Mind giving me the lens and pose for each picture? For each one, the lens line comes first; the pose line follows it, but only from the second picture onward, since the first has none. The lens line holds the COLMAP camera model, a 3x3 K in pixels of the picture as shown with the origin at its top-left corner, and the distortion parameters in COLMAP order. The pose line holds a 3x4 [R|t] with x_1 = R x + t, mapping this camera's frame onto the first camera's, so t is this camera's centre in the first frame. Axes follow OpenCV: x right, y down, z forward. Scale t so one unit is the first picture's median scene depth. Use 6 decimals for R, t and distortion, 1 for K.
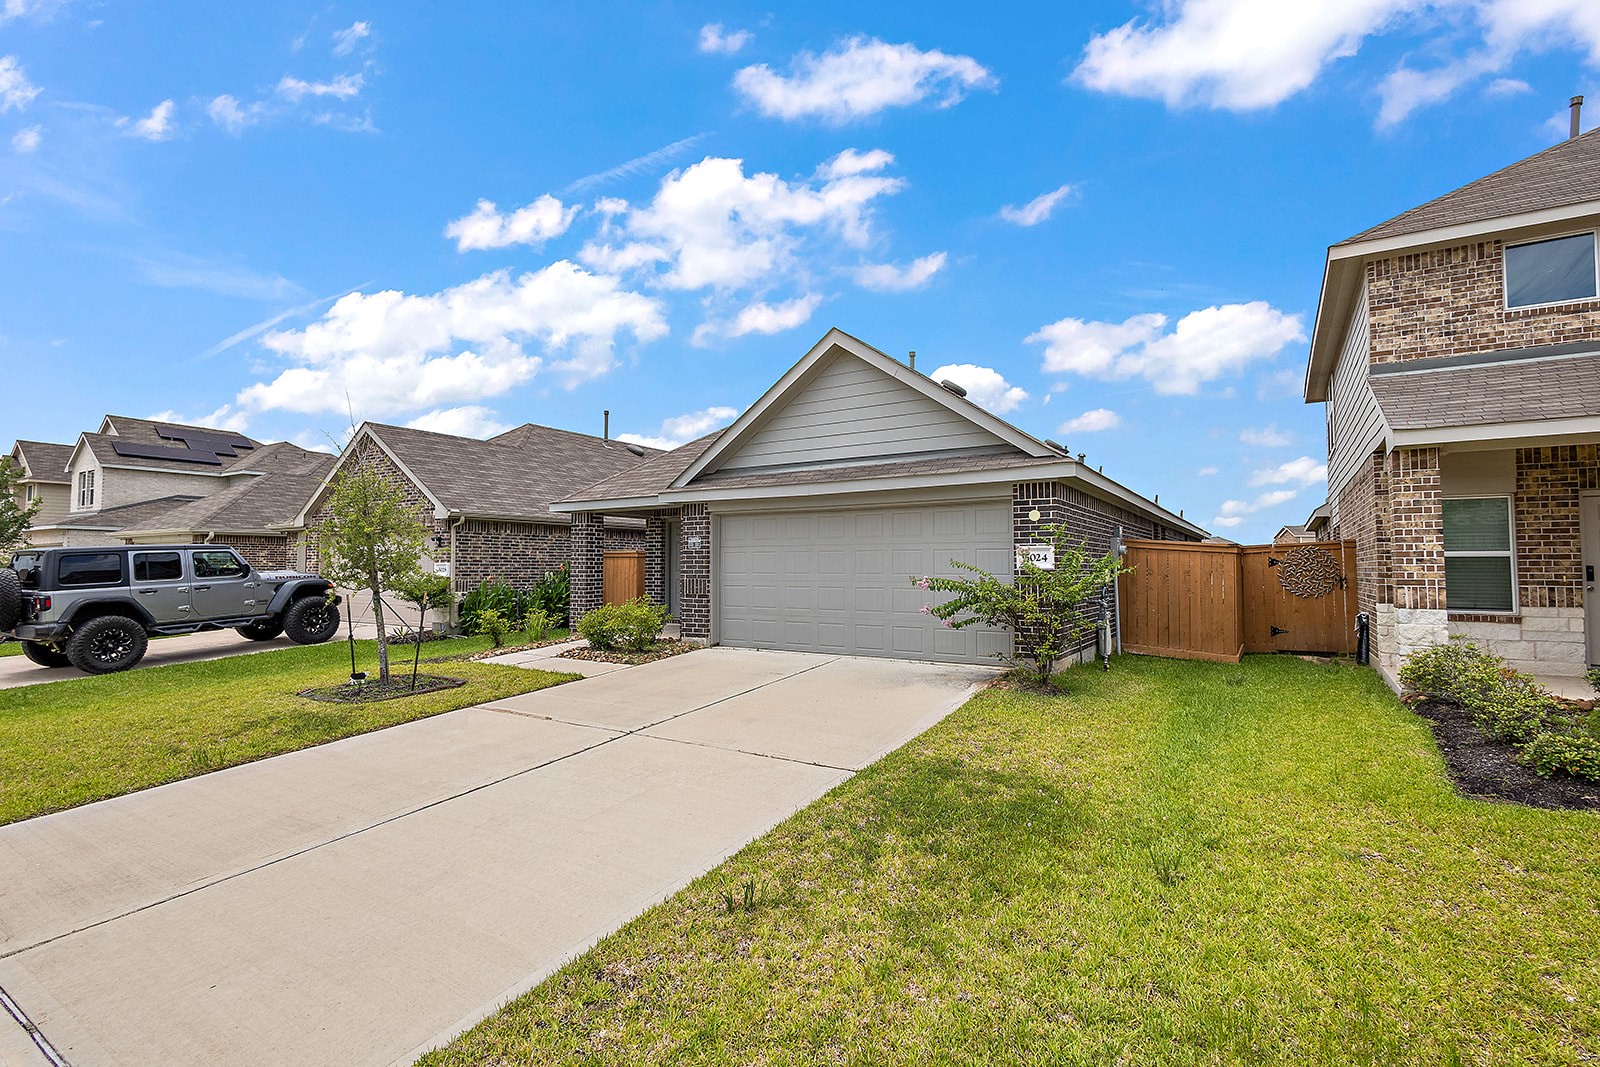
lens RADIAL K [[739.2, 0, 787.5], [0, 739.2, 540.5], [0, 0, 1]] dist [0.003845, -0.000704]
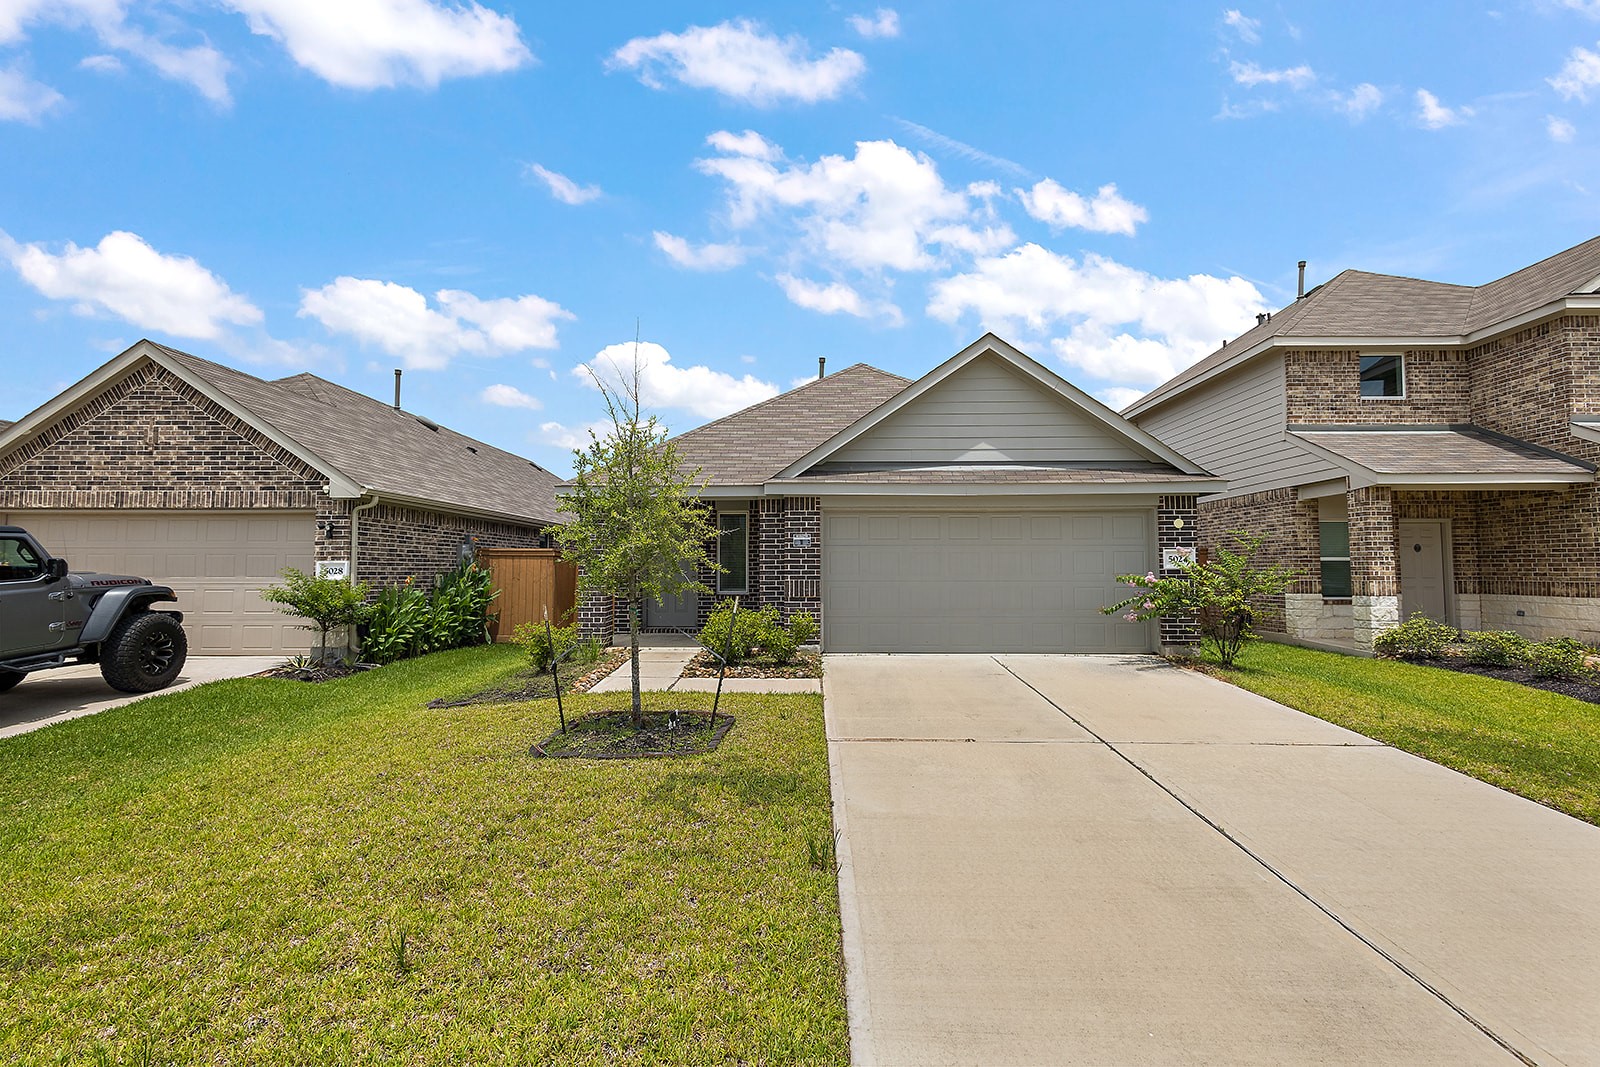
lens RADIAL K [[739.2, 0, 794.8], [0, 739.2, 532.9], [0, 0, 1]] dist [0.003845, -0.000704]
pose [[0.856076, 0.026540, 0.516169, -0.751741], [-0.018690, 0.999617, -0.020400, 0.015939], [-0.516513, 0.007817, 0.856244, 0.290931]]
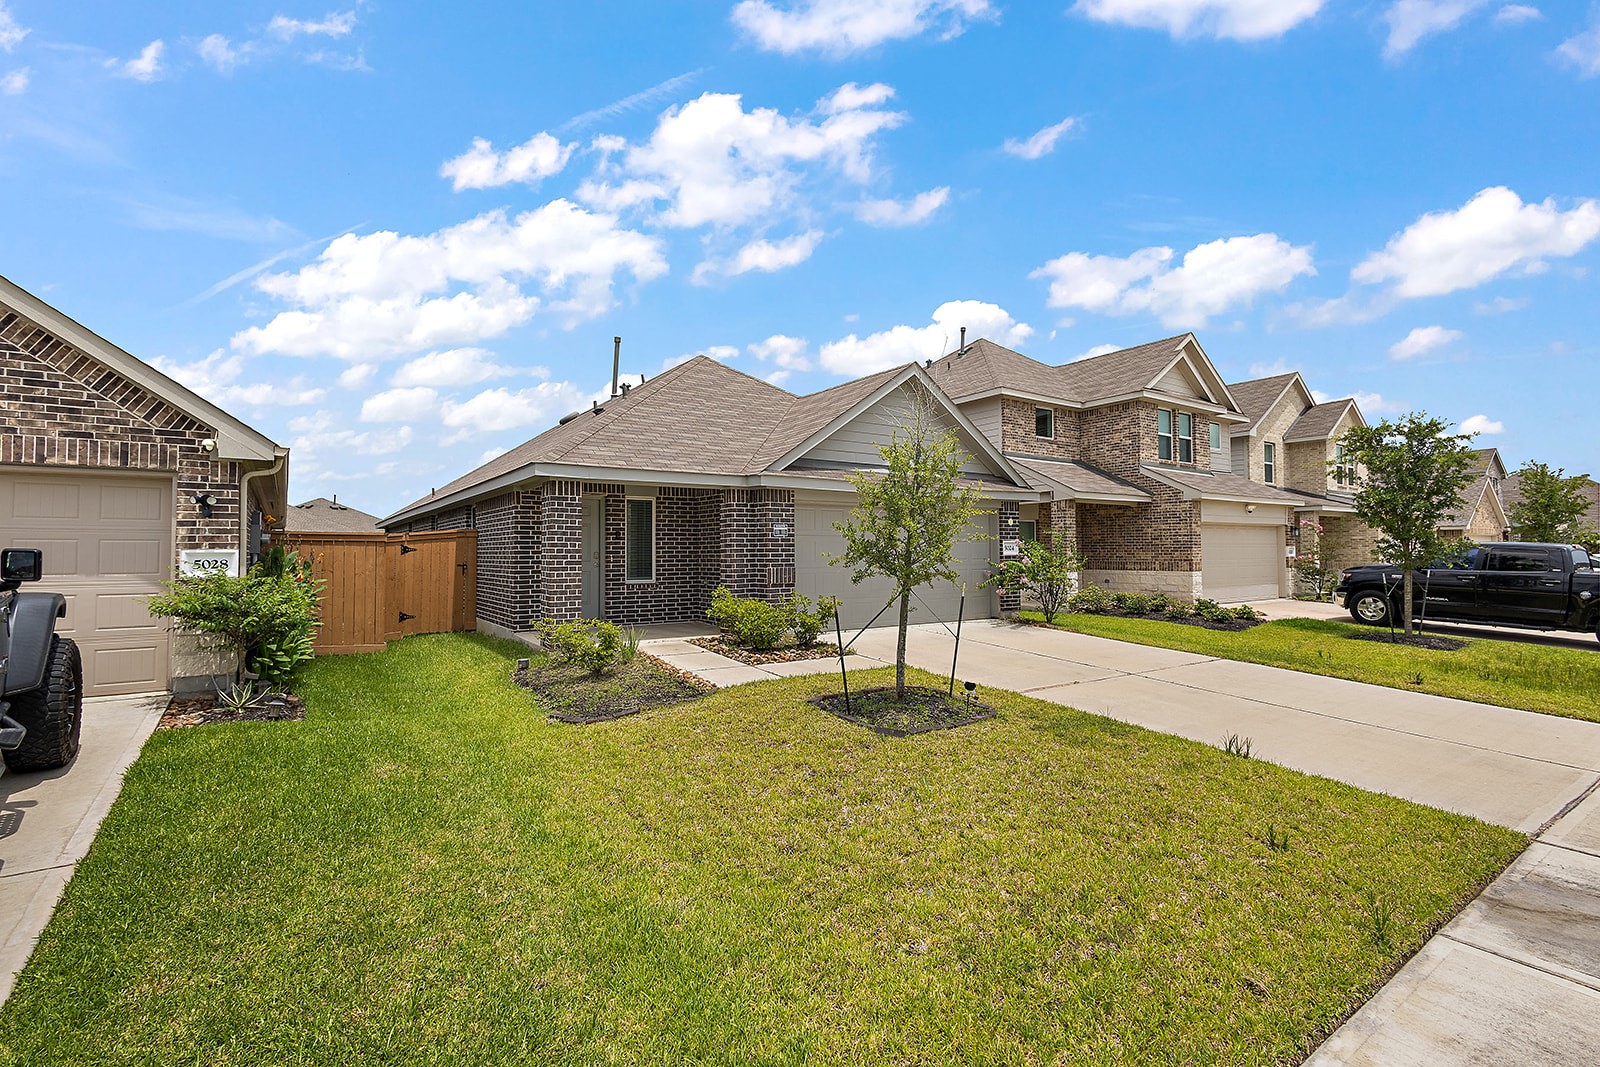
lens RADIAL K [[739.2, 0, 810.1], [0, 739.2, 533.2], [0, 0, 1]] dist [0.003845, -0.000704]
pose [[0.380056, 0.024204, 0.924647, -1.243854], [-0.027934, 0.999502, -0.014682, 0.025410], [-0.924541, -0.020250, 0.380543, 0.743656]]
